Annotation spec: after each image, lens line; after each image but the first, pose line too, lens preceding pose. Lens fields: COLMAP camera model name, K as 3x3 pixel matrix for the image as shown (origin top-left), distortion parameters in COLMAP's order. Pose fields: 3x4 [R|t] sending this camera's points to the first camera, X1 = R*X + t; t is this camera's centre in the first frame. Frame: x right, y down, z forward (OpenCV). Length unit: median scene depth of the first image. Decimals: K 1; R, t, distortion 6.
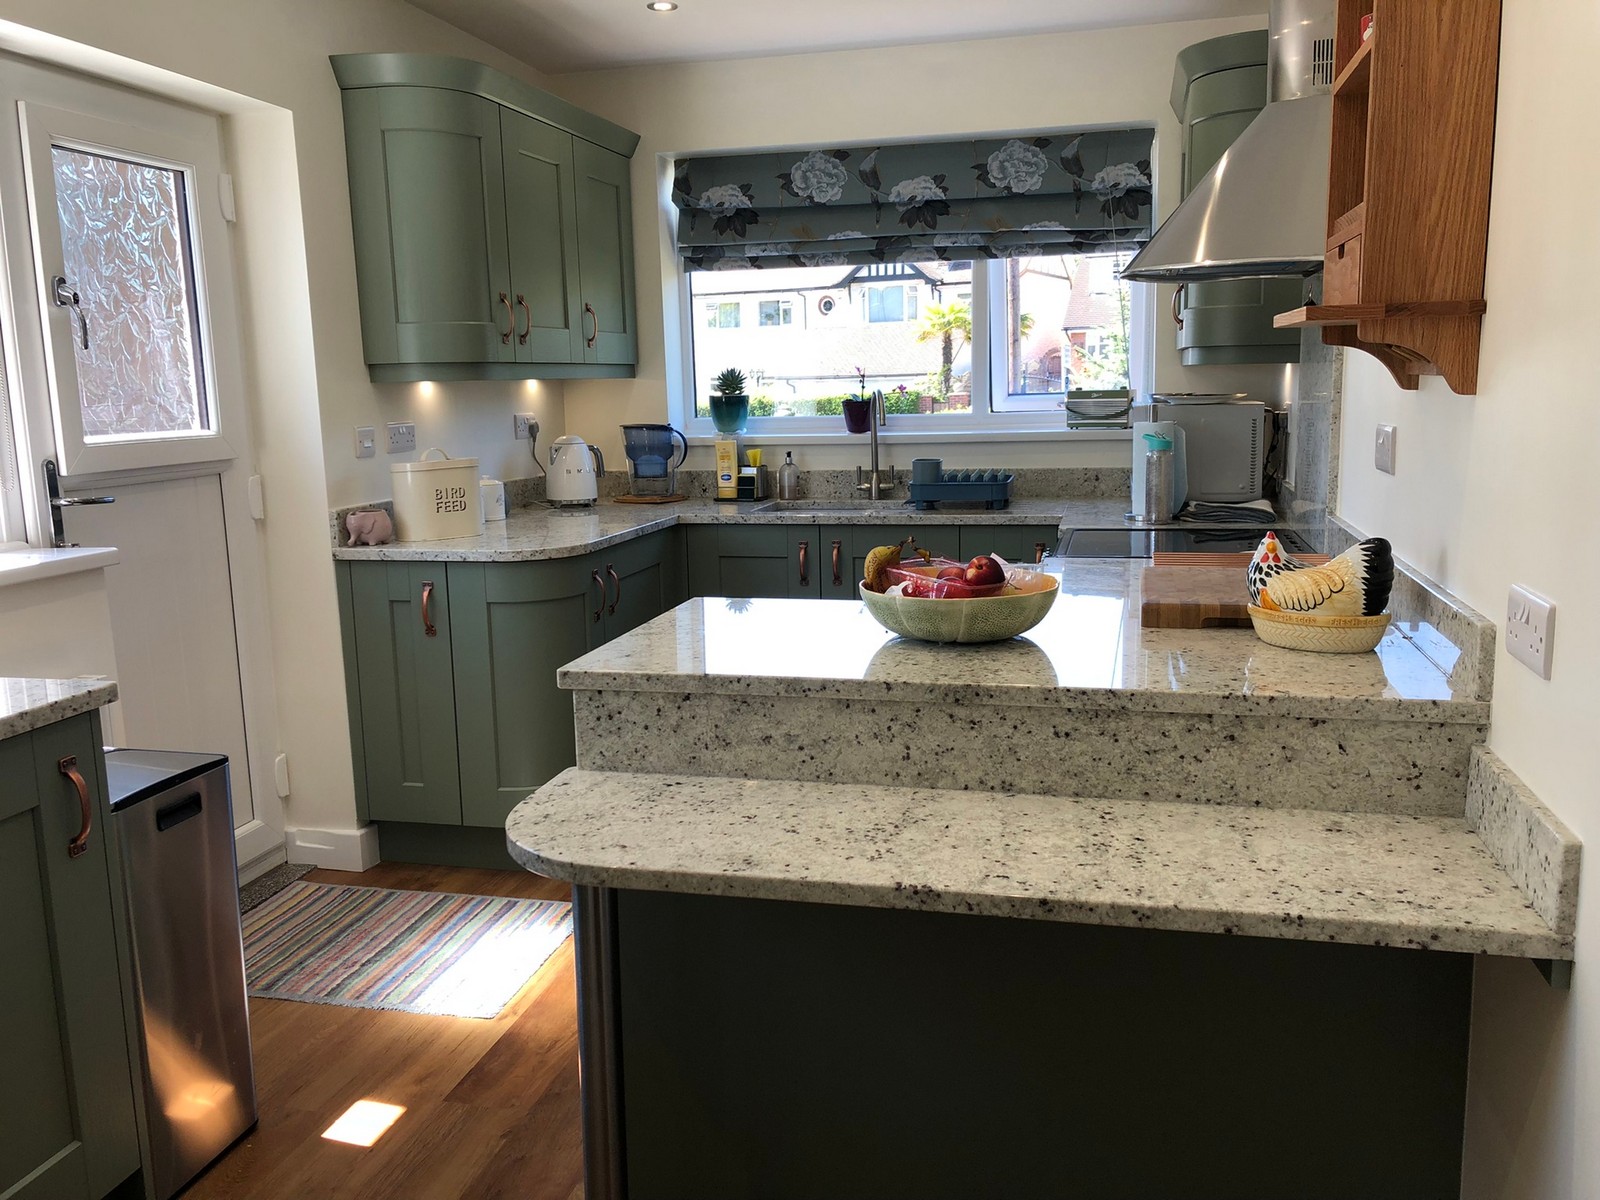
lens RADIAL K [[1292.6, 0, 818.1], [0, 1292.6, 599.8], [0, 0, 1]] dist [0.102666, -0.186007]
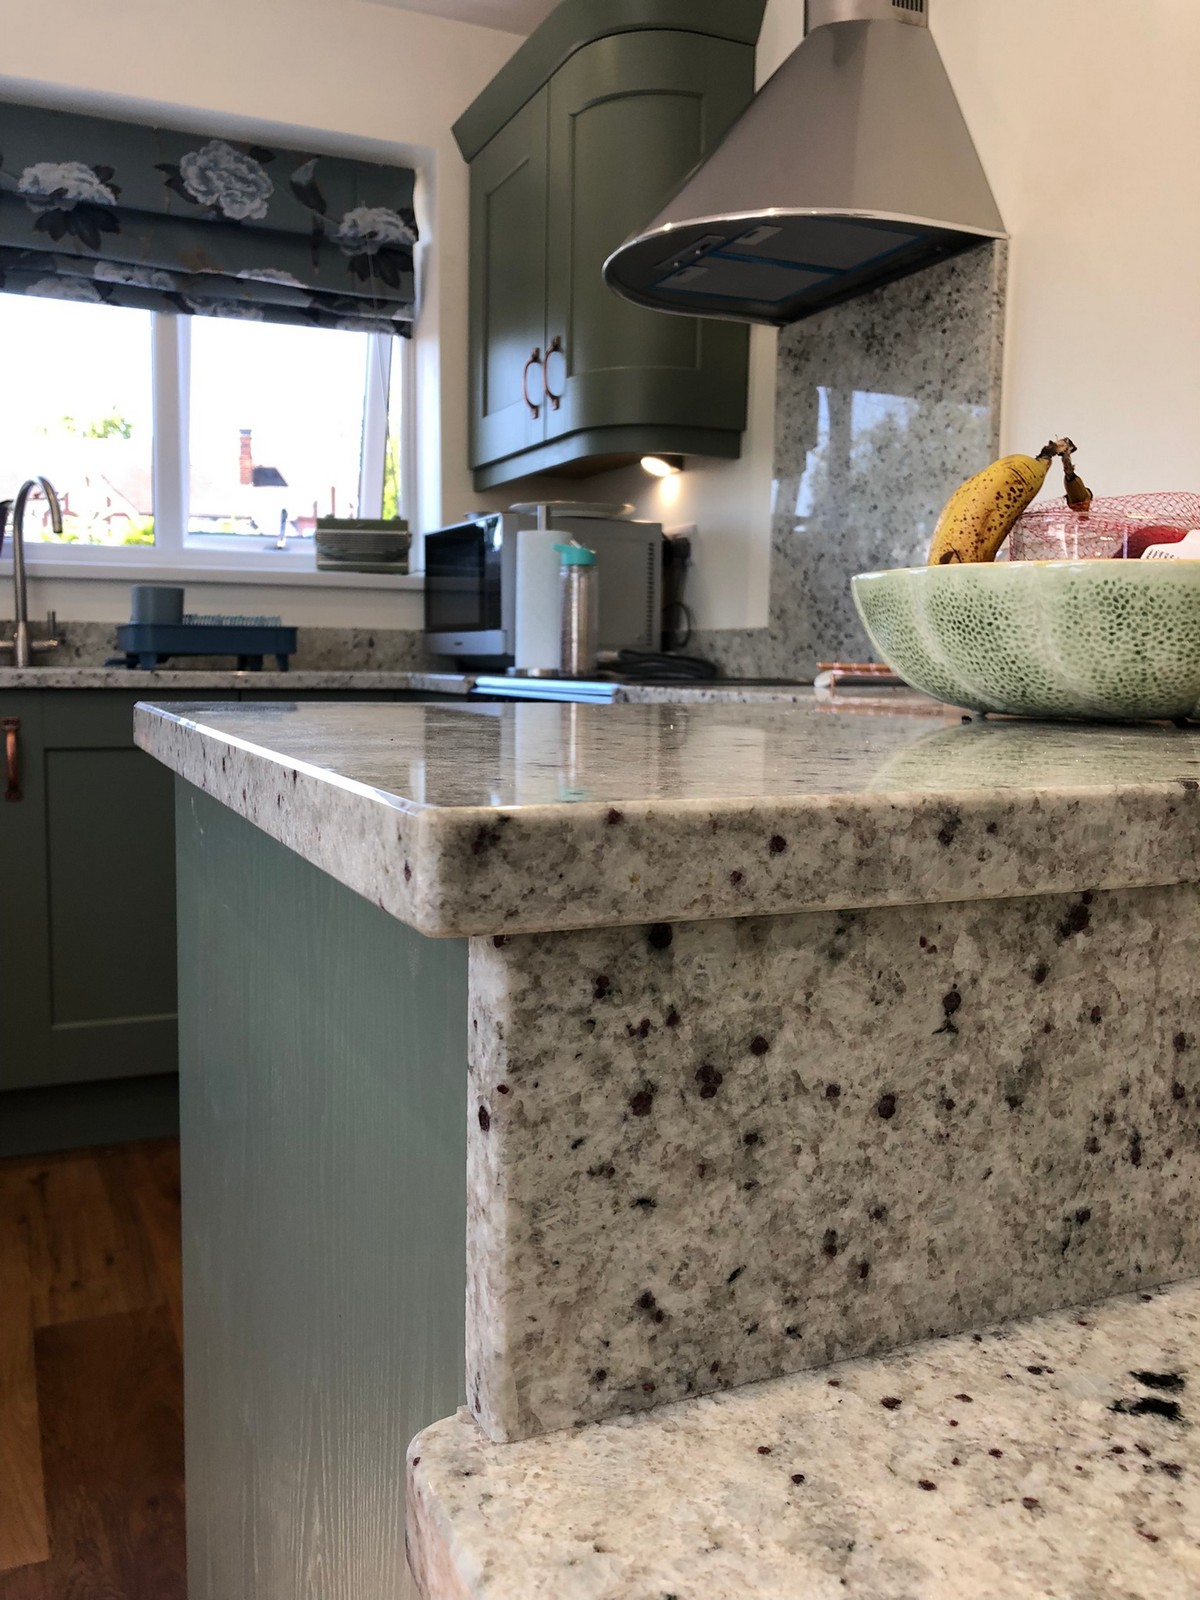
lens RADIAL K [[1315.3, 0, 585.9], [0, 1315.3, 785.4], [0, 0, 1]] dist [0.015903, -0.001155]
pose [[0.797501, -0.028977, 0.602621, -0.156256], [0.073755, 0.996037, -0.049712, 0.033528], [-0.598793, 0.084092, 0.796477, 0.491454]]
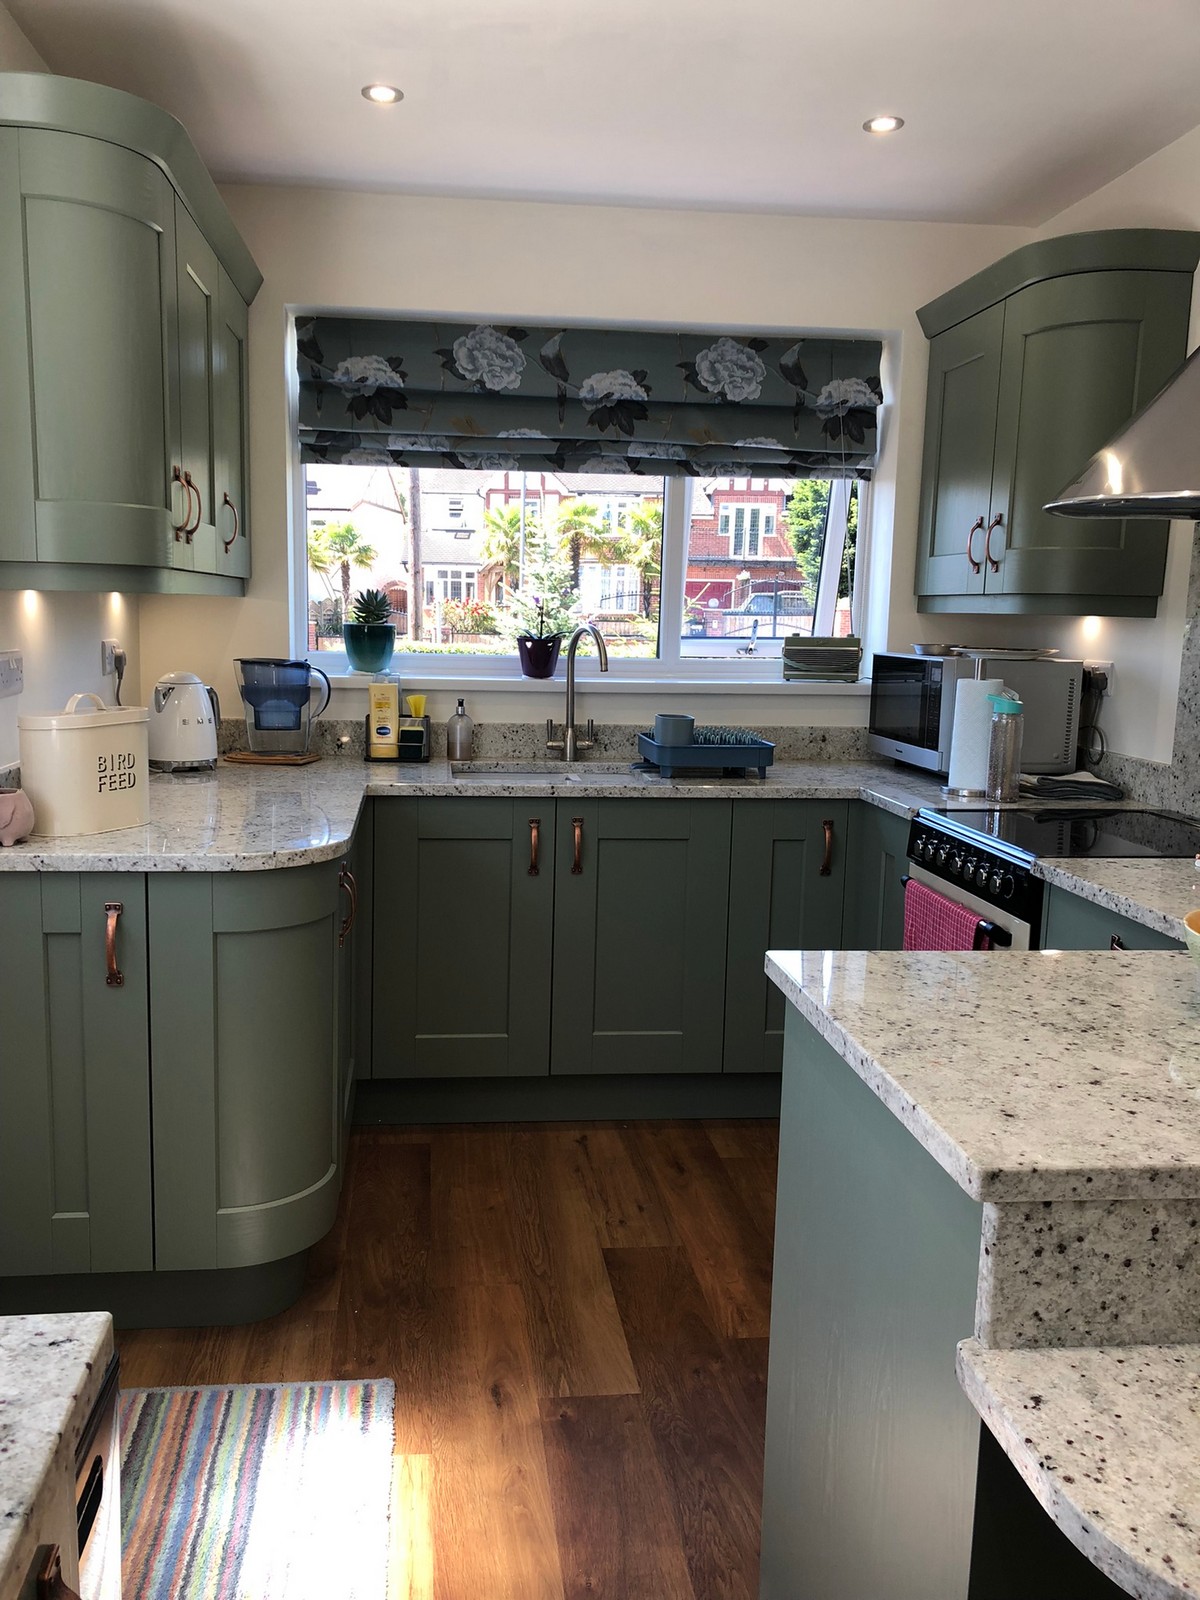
lens RADIAL K [[1303.5, 0, 575.3], [0, 1303.5, 809.6], [0, 0, 1]] dist [0.021837, -0.003751]
pose [[0.943311, -0.008371, 0.331805, -0.296604], [0.014047, 0.999793, -0.014709, -0.047480], [-0.331613, 0.018536, 0.943233, 0.315234]]
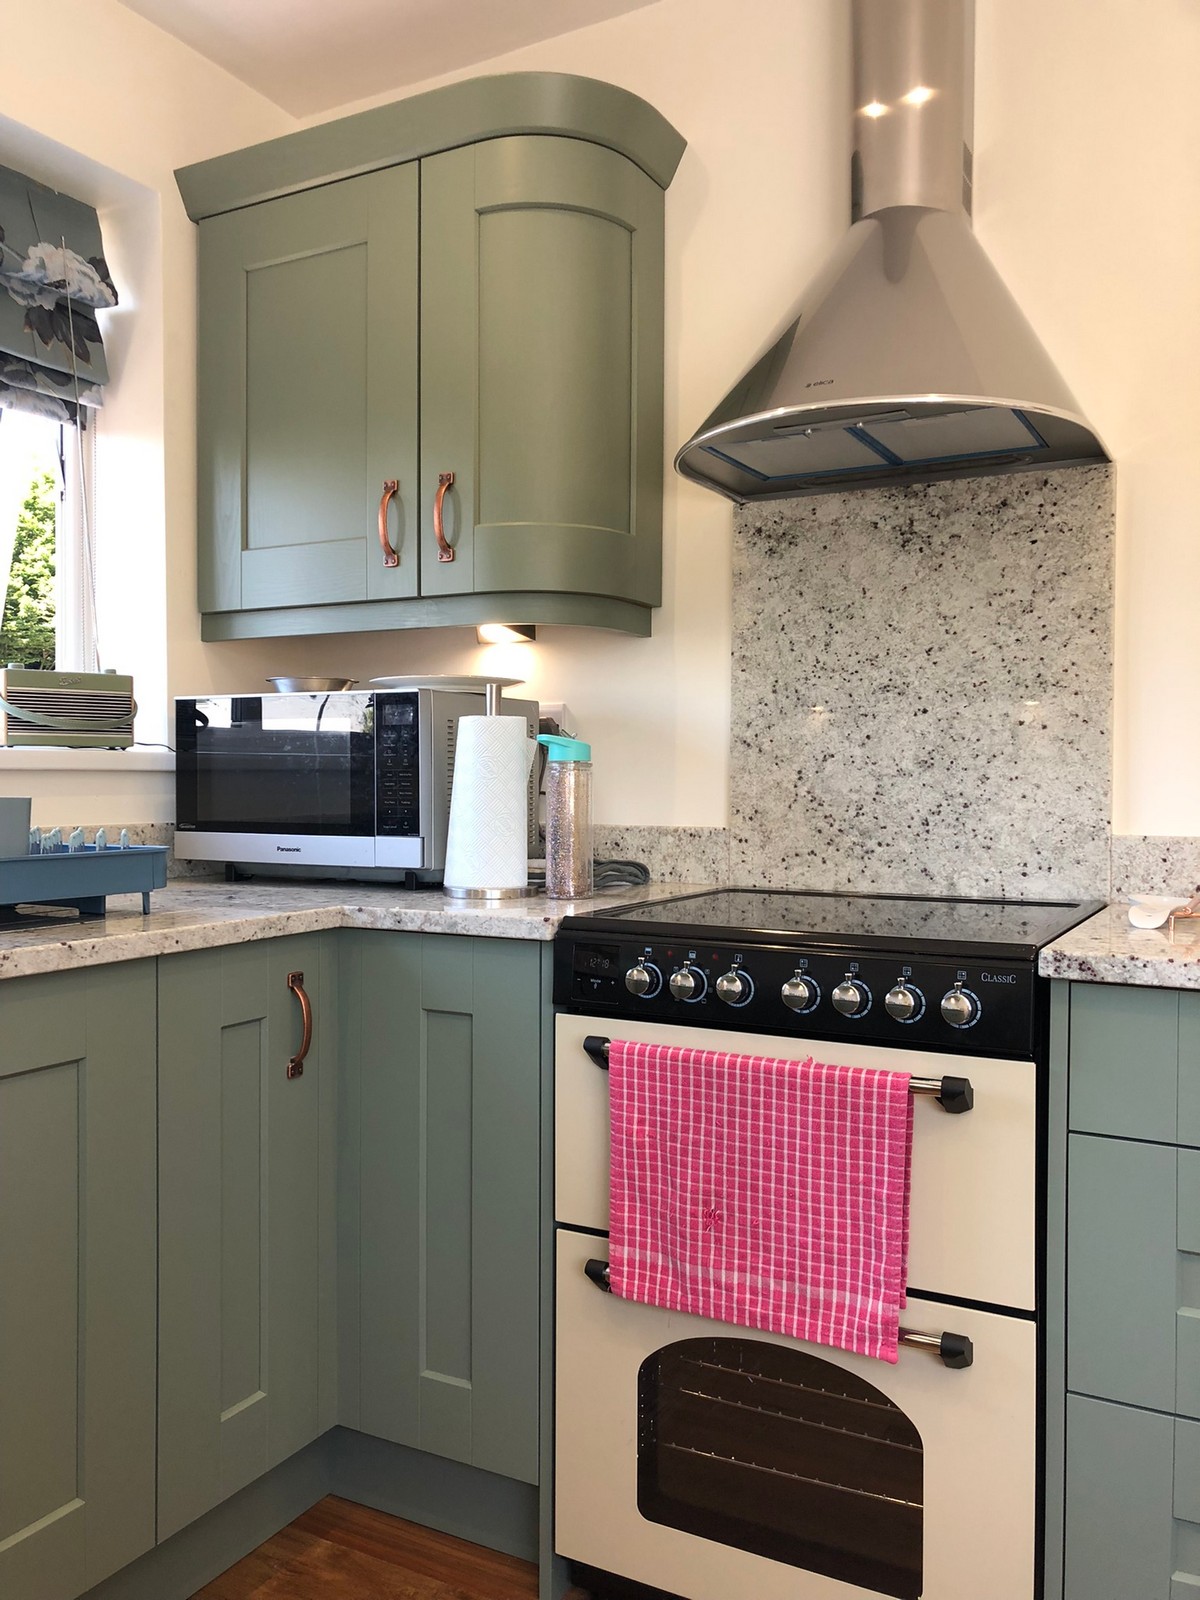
lens RADIAL K [[1295.7, 0, 567.2], [0, 1295.7, 806.9], [0, 0, 1]] dist [0.017908, 0.004925]
pose [[0.280370, 0.002562, 0.959889, -0.270421], [0.152630, 0.987155, -0.047216, -0.075620], [-0.947680, 0.159746, 0.276378, 0.902133]]
